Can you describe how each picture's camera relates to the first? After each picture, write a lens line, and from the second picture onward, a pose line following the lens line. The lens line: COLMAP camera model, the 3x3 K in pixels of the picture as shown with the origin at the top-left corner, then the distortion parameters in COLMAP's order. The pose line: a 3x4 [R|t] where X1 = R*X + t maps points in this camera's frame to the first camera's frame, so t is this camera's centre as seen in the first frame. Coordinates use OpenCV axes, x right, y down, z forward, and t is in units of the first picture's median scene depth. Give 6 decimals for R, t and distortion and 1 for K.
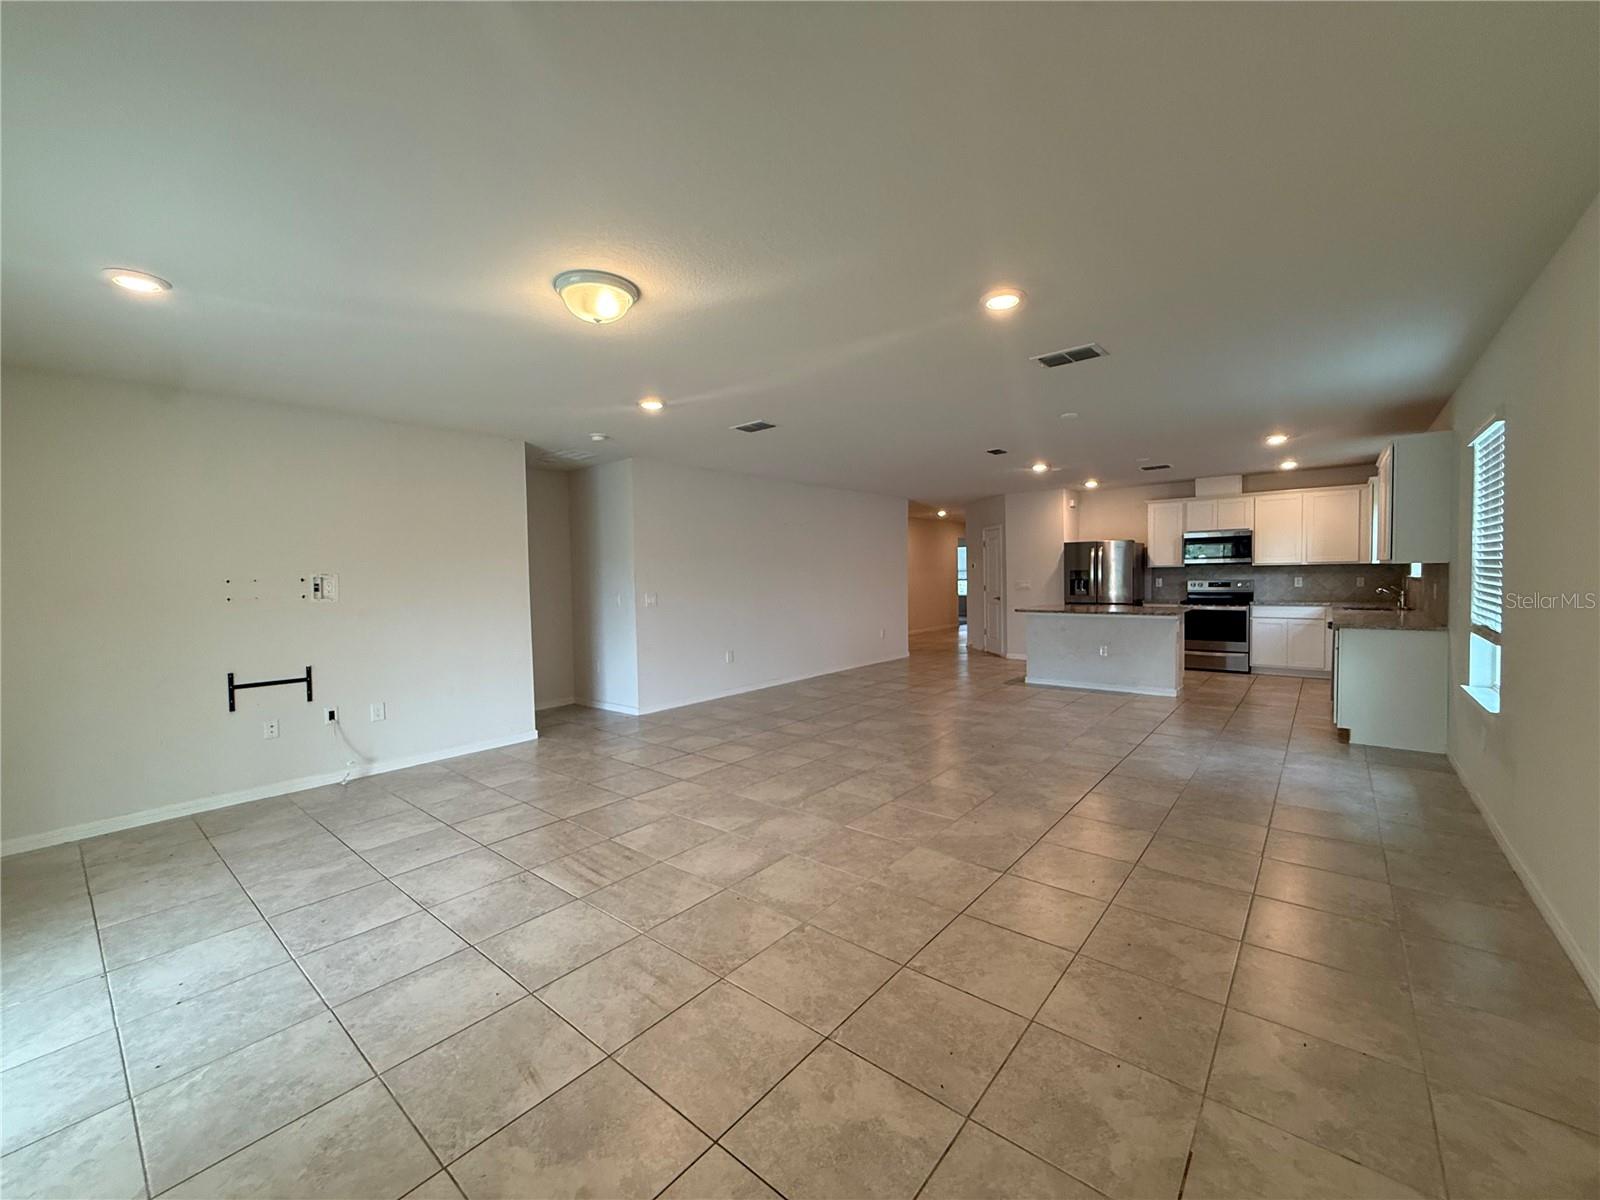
lens RADIAL K [[637.0, 0, 796.5], [0, 637.0, 597.7], [0, 0, 1]] dist [0.000467, 0.000031]
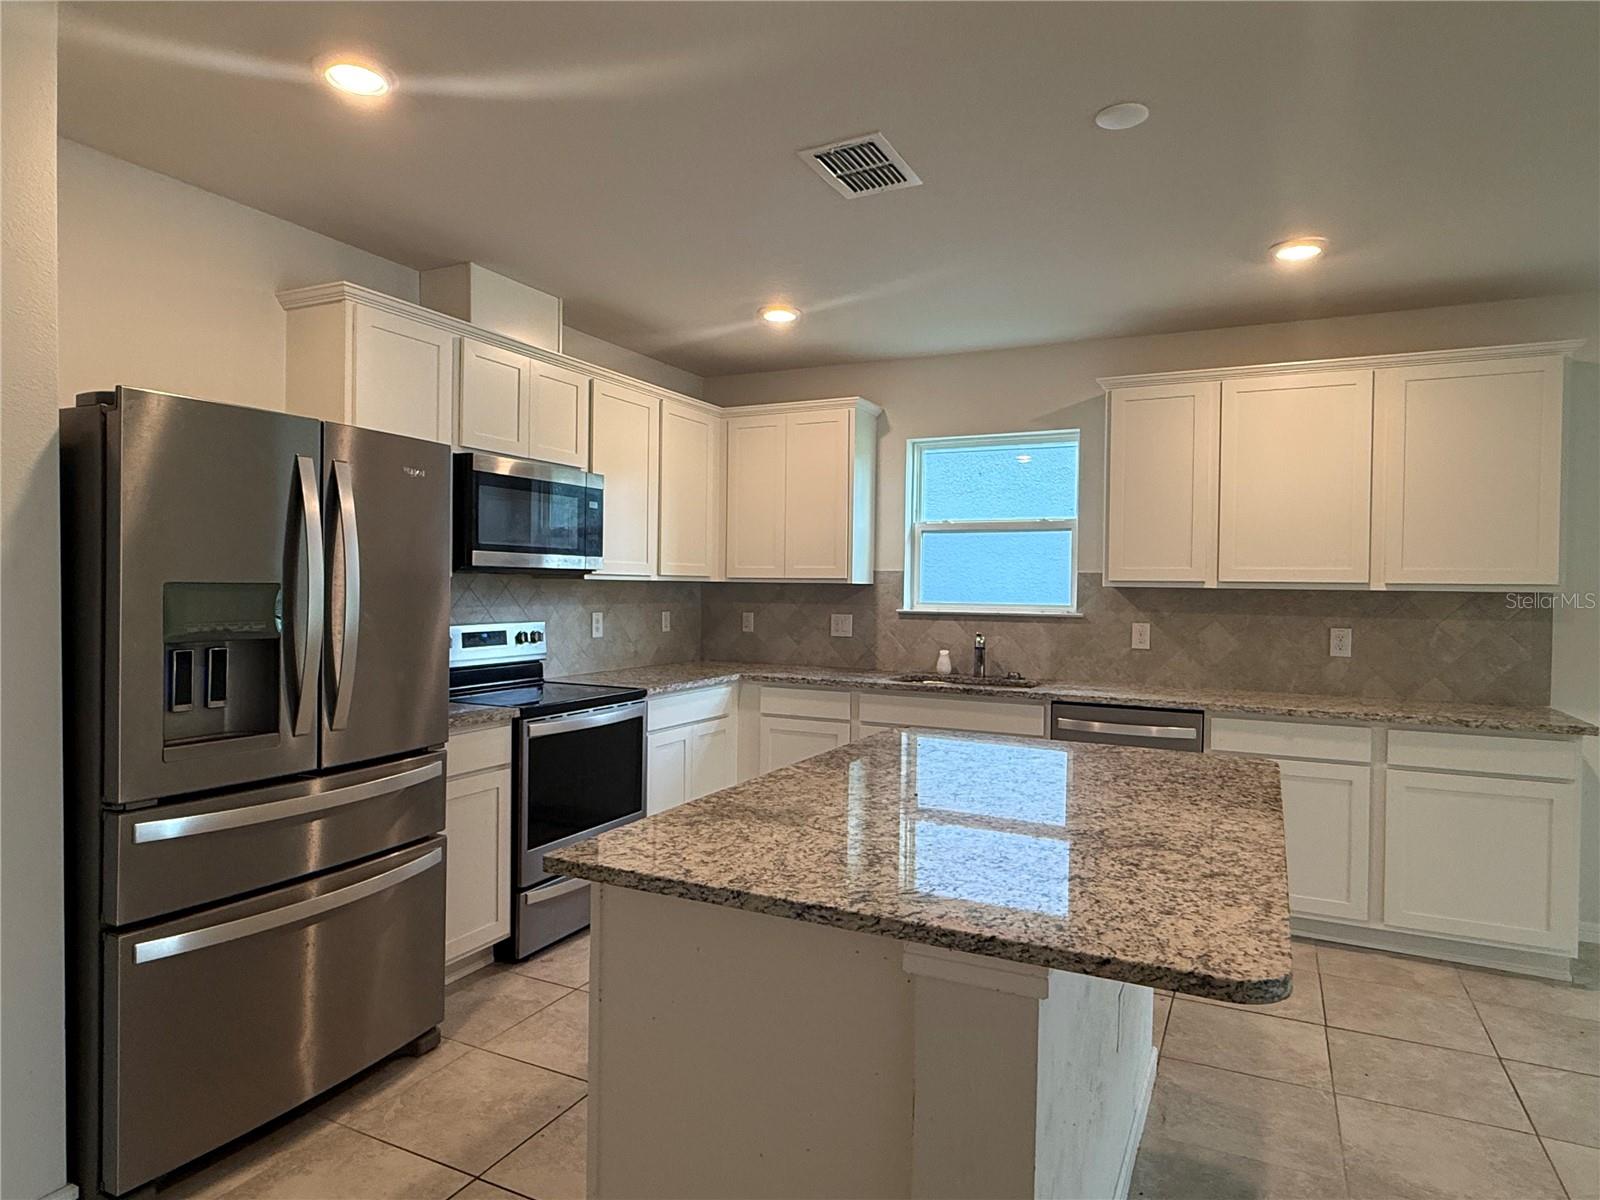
lens RADIAL K [[952.1, 0, 798.0], [0, 952.1, 599.1], [0, 0, 1]] dist [-0.000072, -0.000441]
pose [[-0.235017, 0.000579, 0.971991, 0.378647], [0.028178, 0.999584, 0.006218, -0.075817], [-0.971583, 0.028850, -0.234935, 1.917881]]
